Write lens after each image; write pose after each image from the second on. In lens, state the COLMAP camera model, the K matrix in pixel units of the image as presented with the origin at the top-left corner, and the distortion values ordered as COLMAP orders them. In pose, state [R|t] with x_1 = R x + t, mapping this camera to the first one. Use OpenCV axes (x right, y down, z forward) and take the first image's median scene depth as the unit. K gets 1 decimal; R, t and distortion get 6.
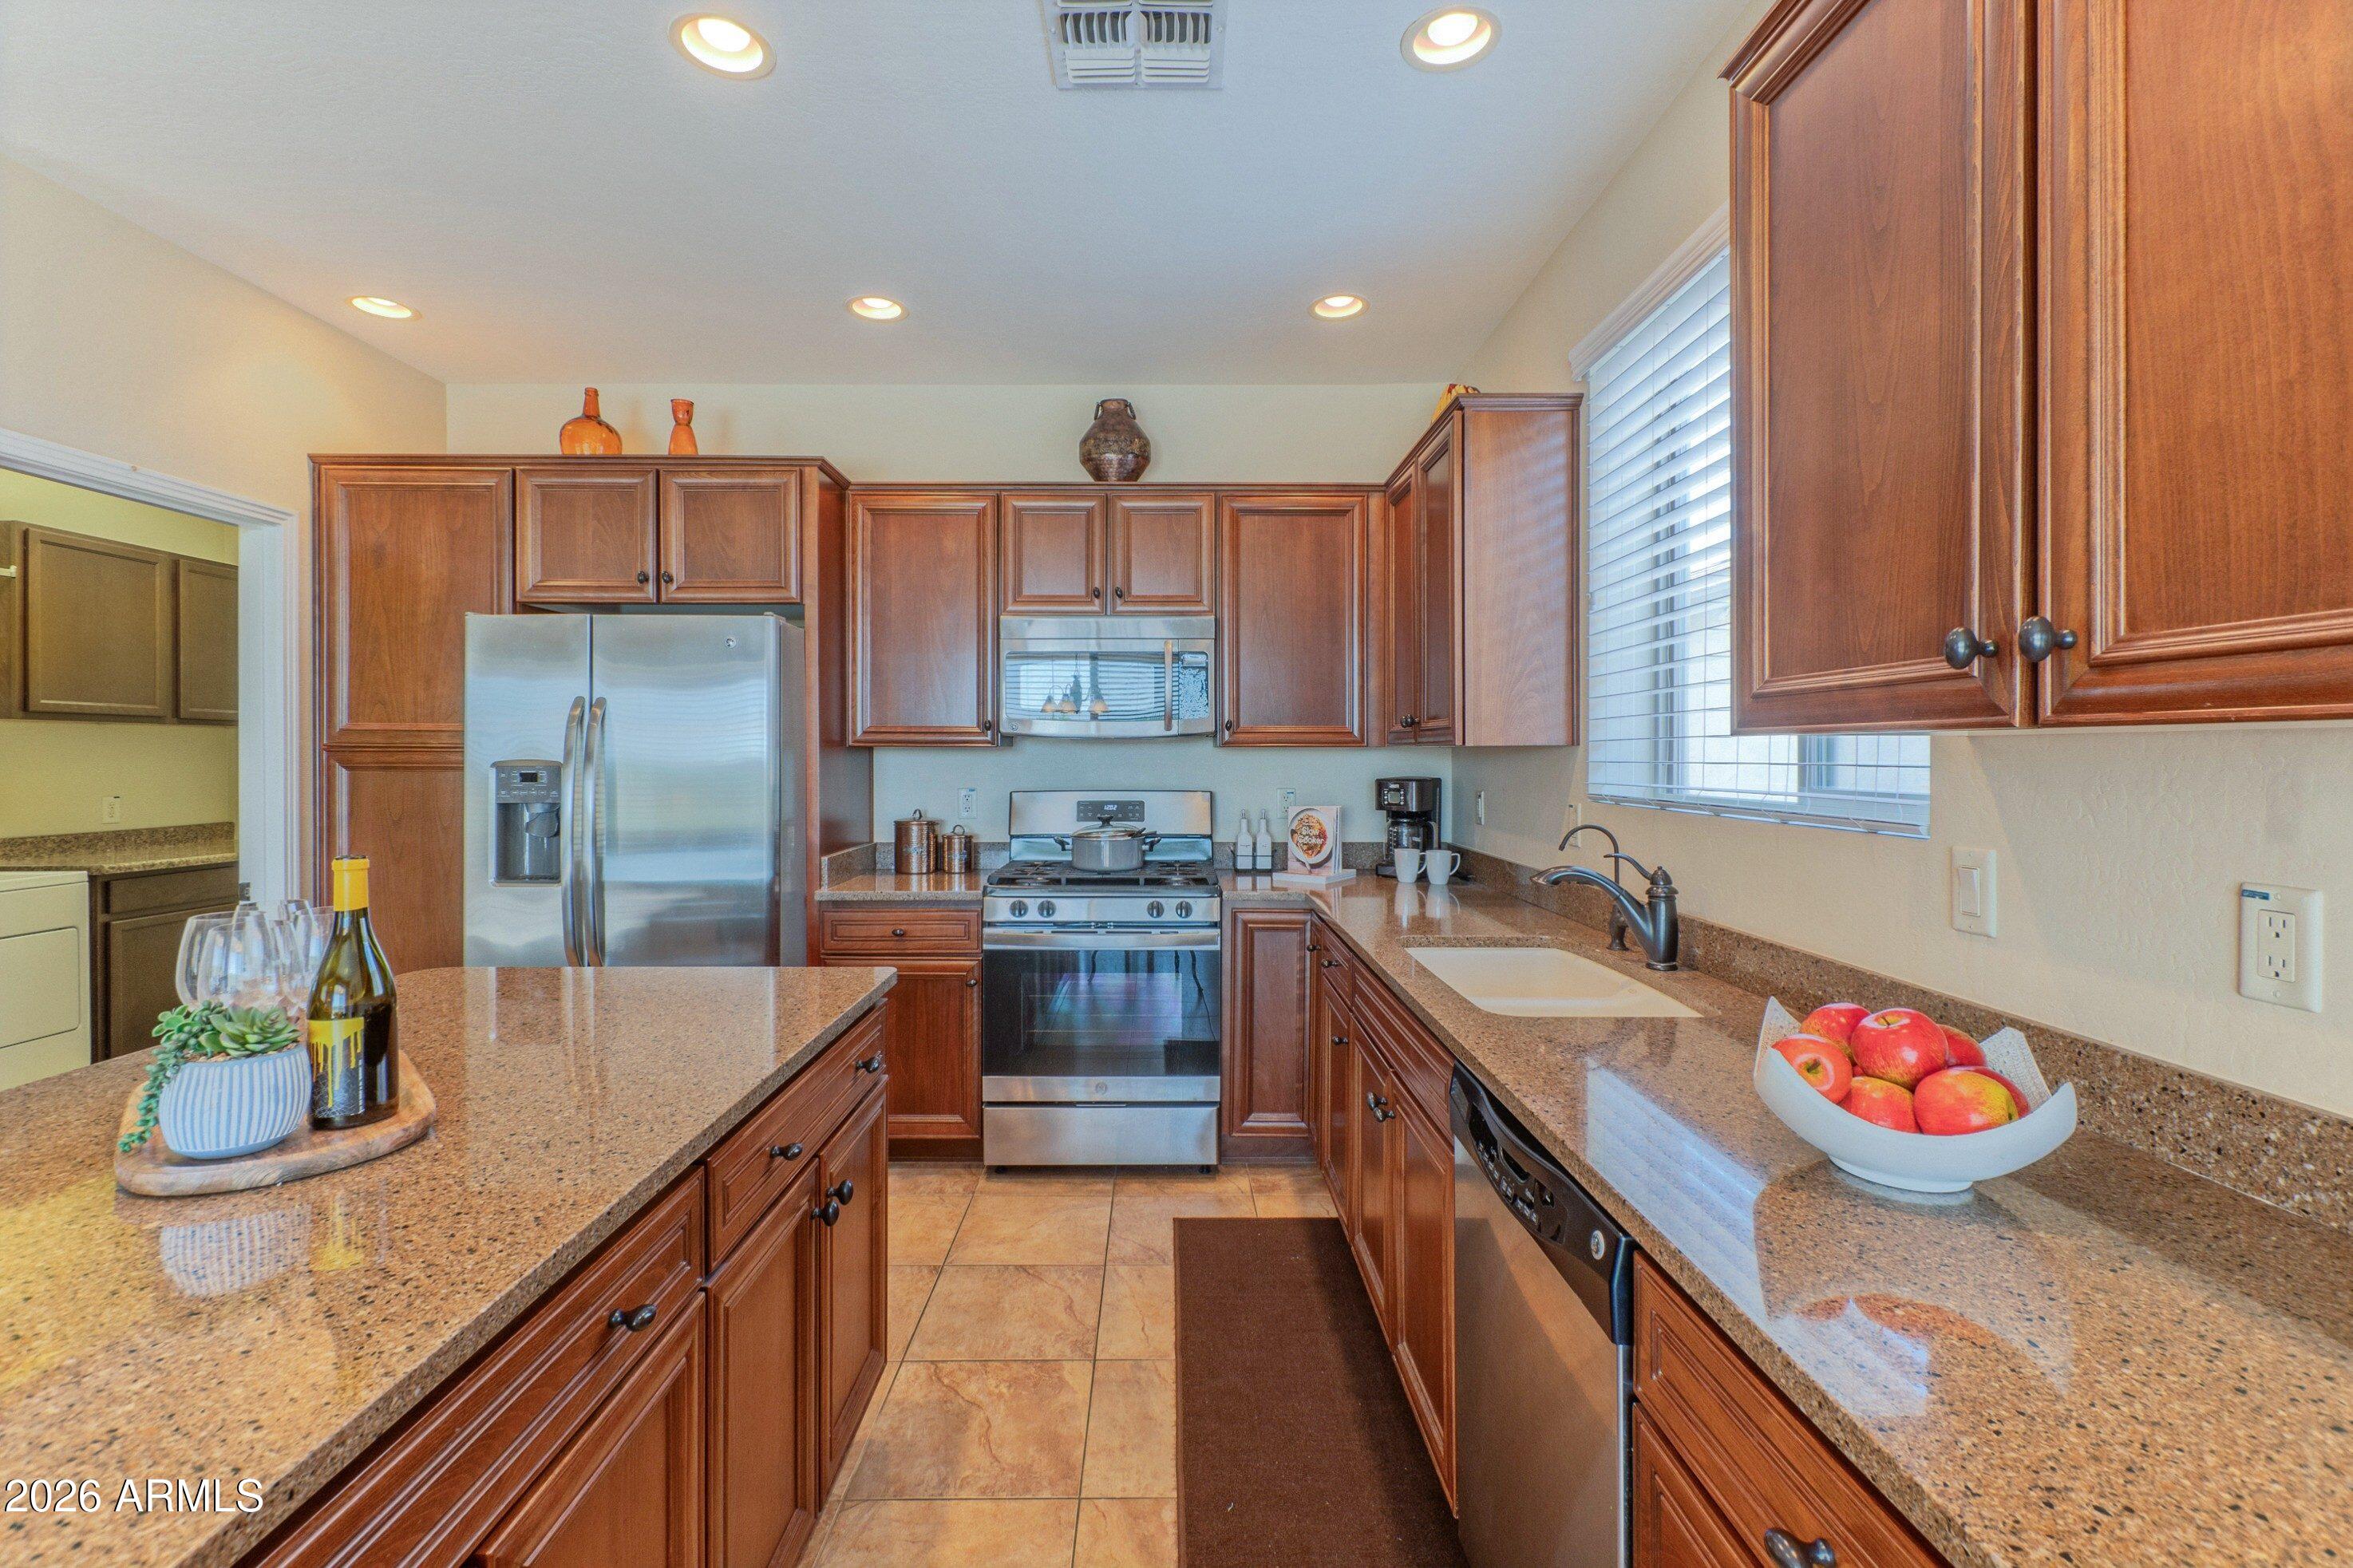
lens RADIAL K [[1035.4, 0, 1173.9], [0, 1035.4, 753.7], [0, 0, 1]] dist [0.001938, 0.000338]
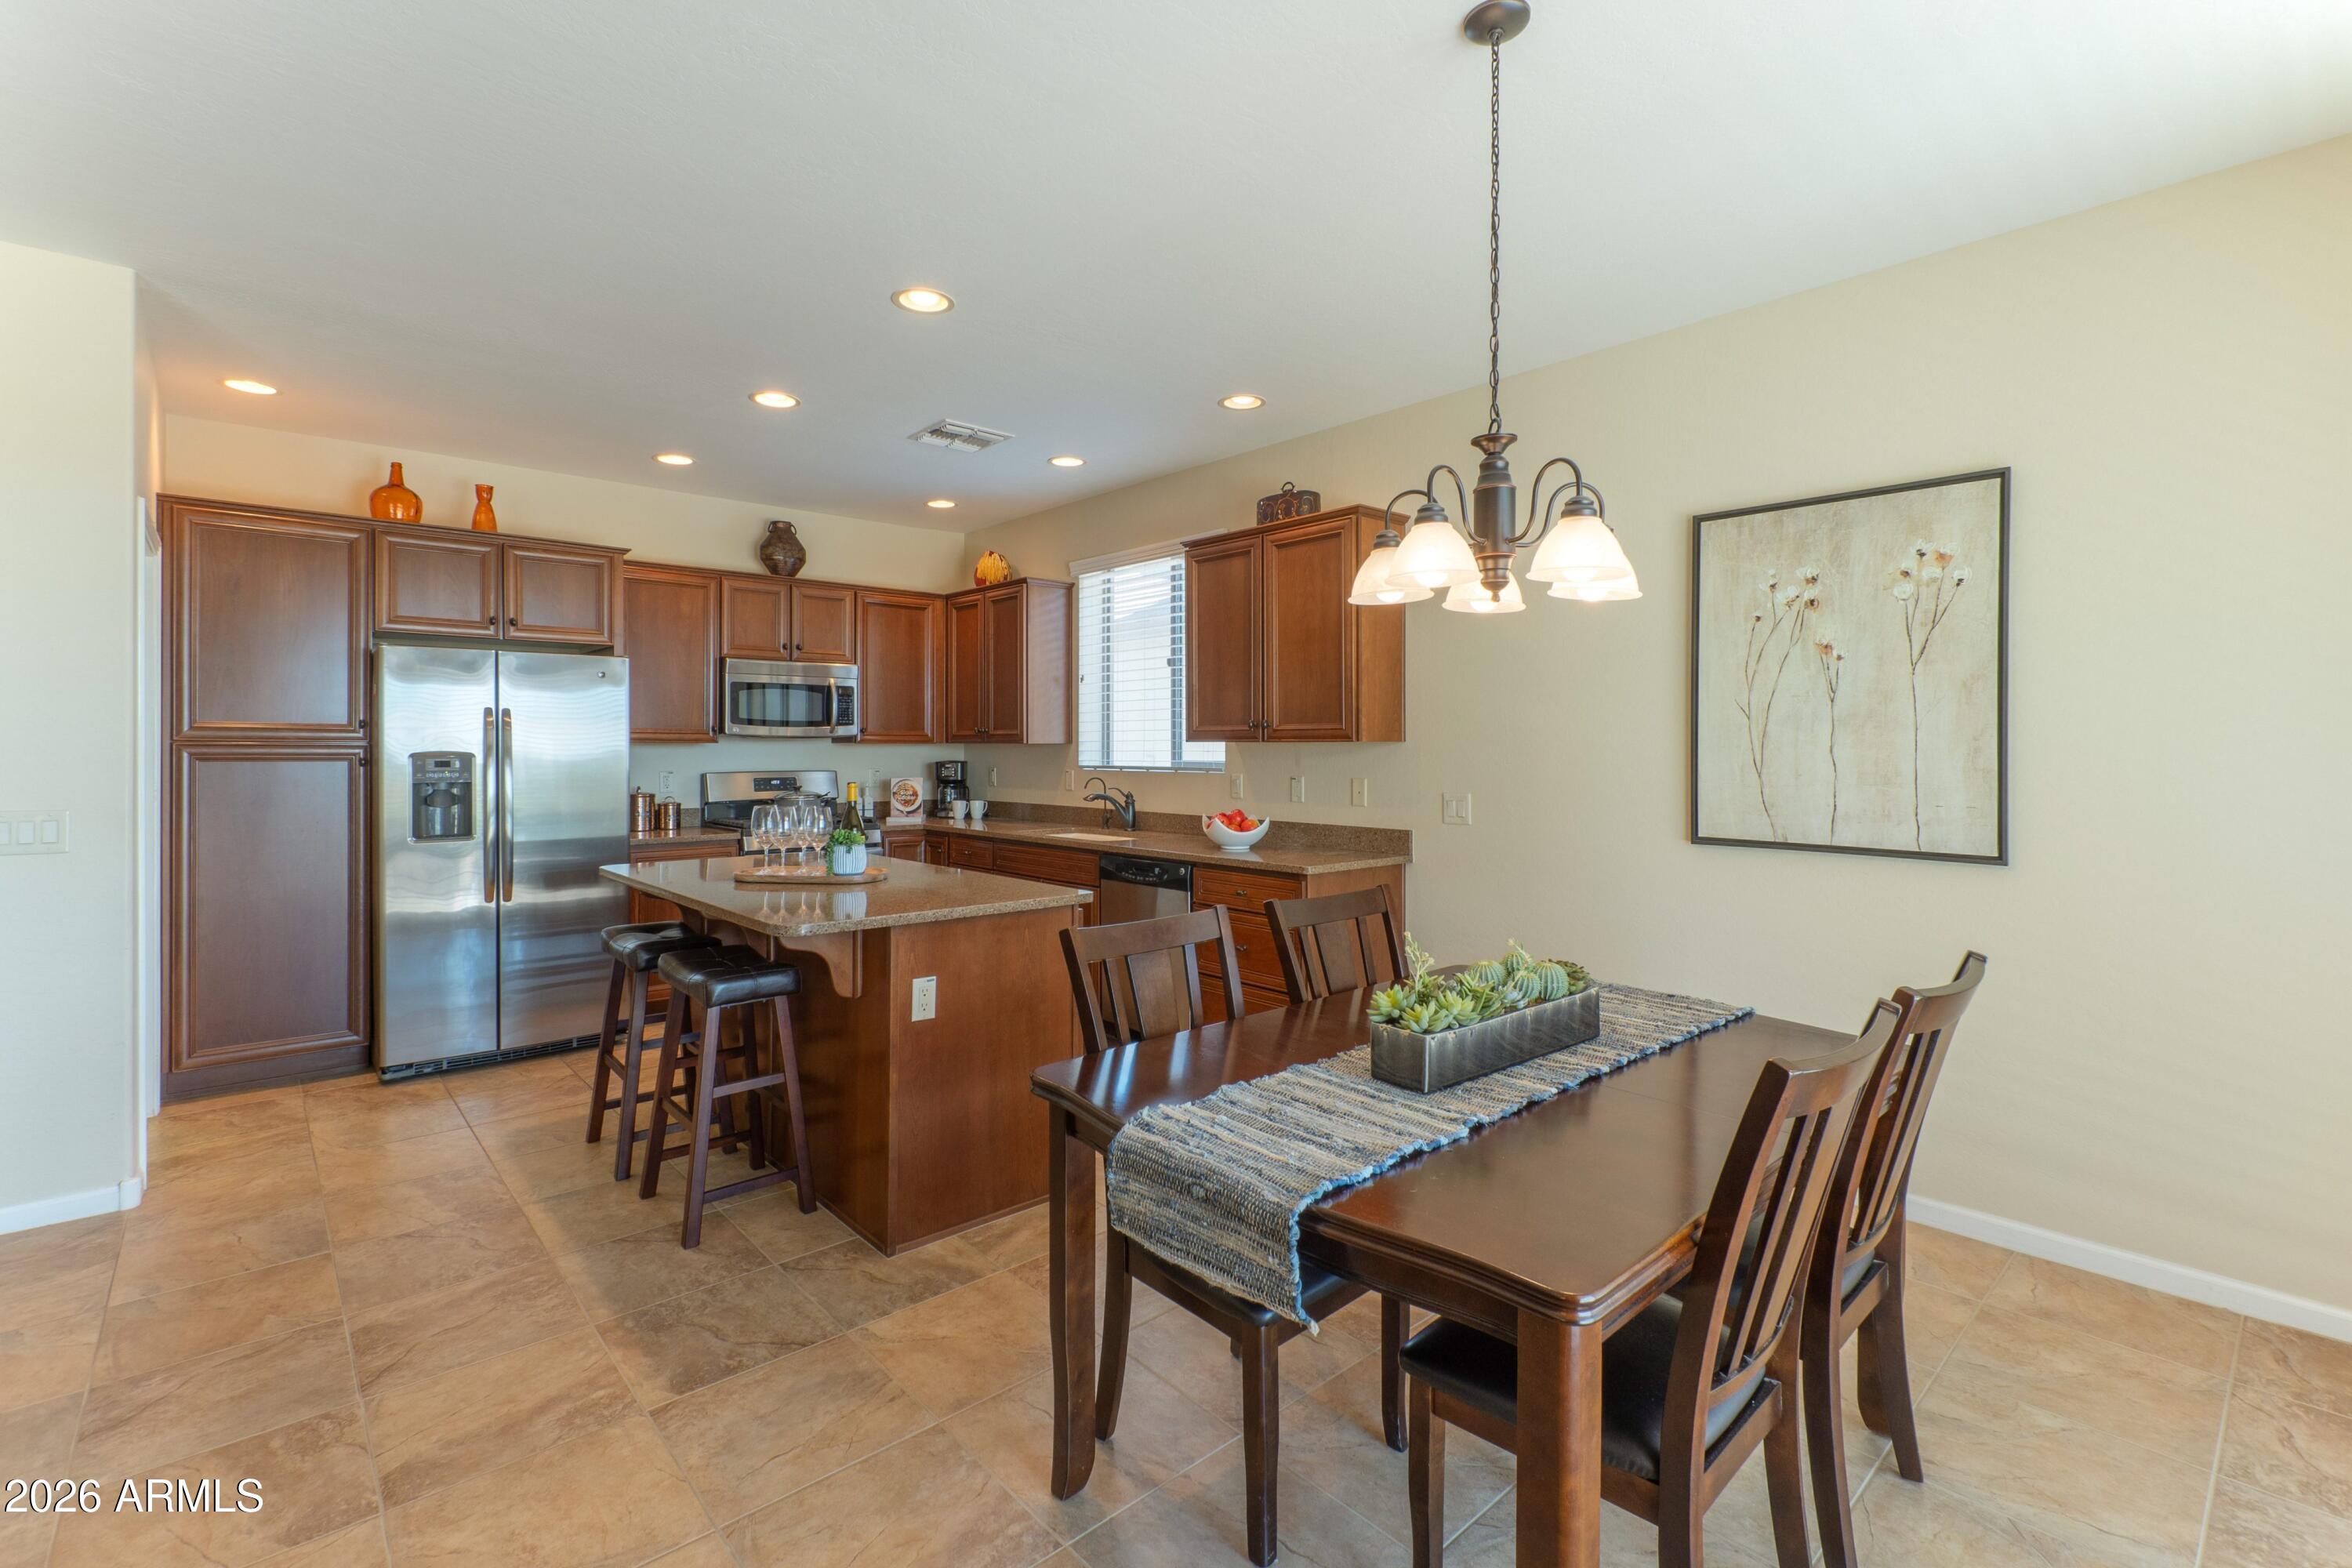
lens RADIAL K [[1035.1, 0, 1173.4], [0, 1035.1, 753.7], [0, 0, 1]] dist [0.001938, 0.000338]
pose [[0.750171, -0.002928, 0.661237, -0.751440], [-0.001192, 0.999983, 0.005780, -0.000328], [-0.661243, -0.005124, 0.750155, -0.655747]]
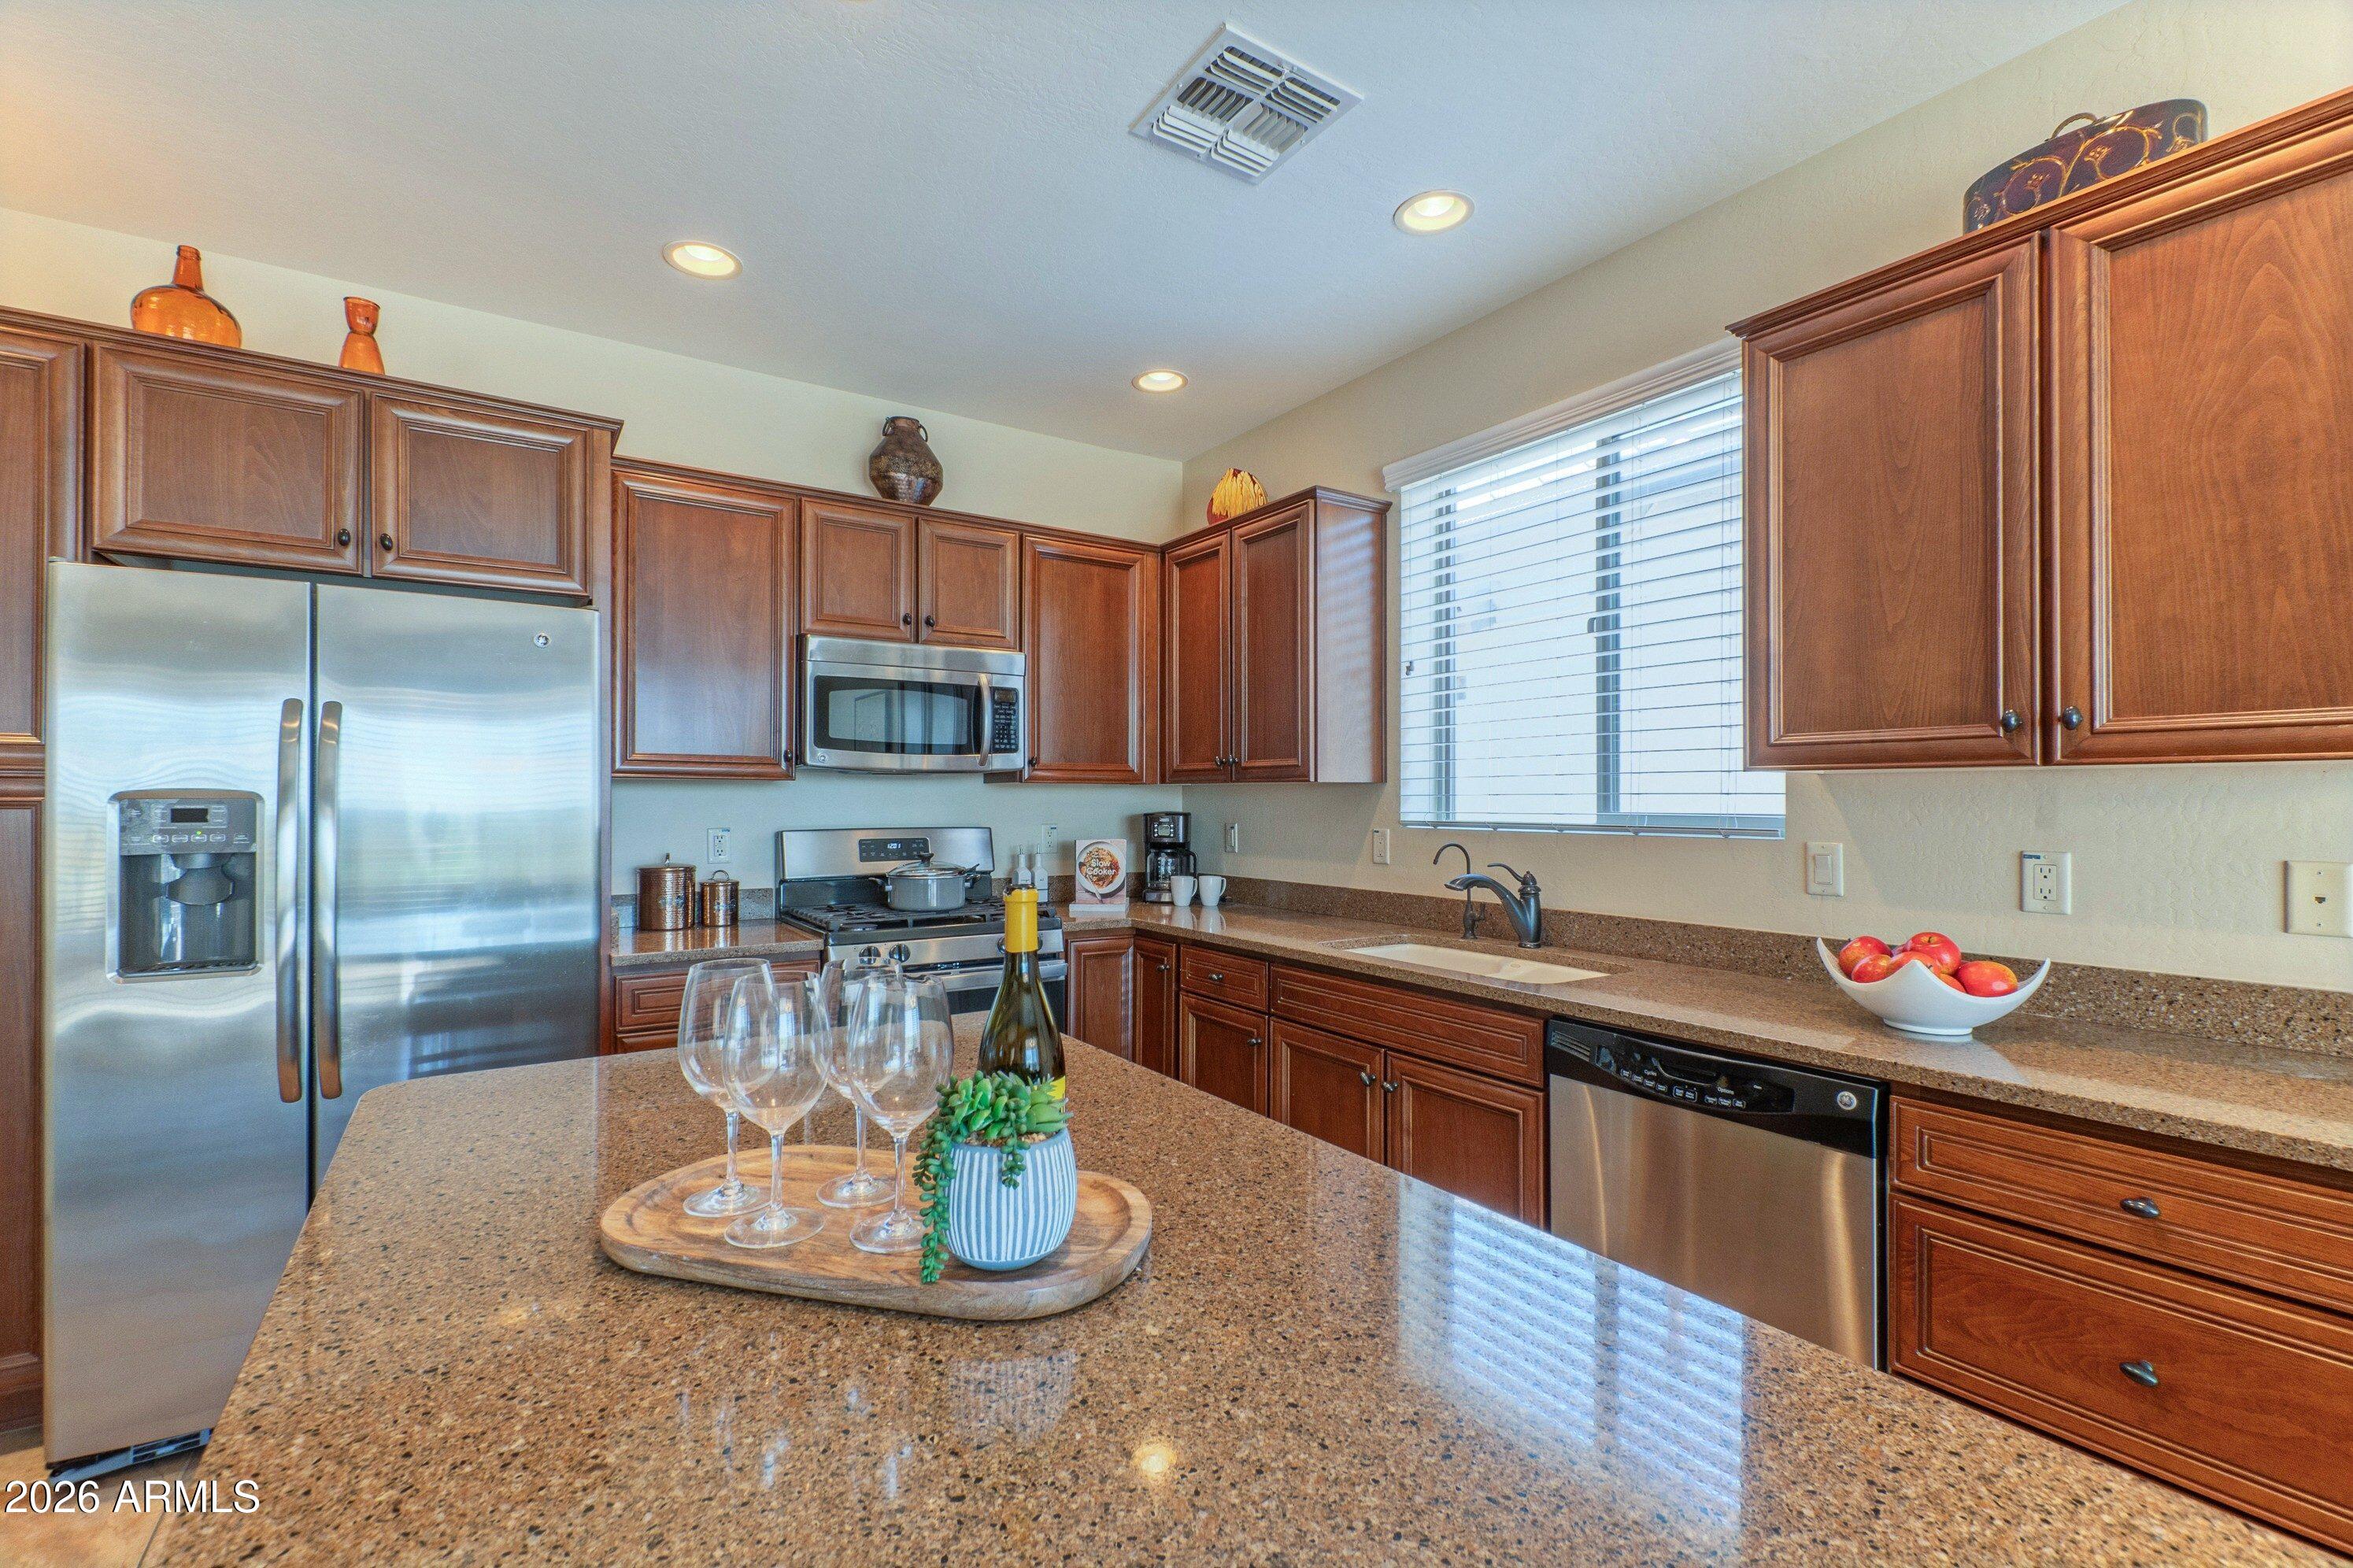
lens RADIAL K [[1025.9, 0, 1171.1], [0, 1025.9, 793.3], [0, 0, 1]] dist [0.011309, 0.000056]
pose [[0.839289, 0.005118, 0.543661, -0.422004], [-0.001838, 0.999977, -0.006575, 0.011170], [-0.543682, 0.004519, 0.839279, 0.085773]]
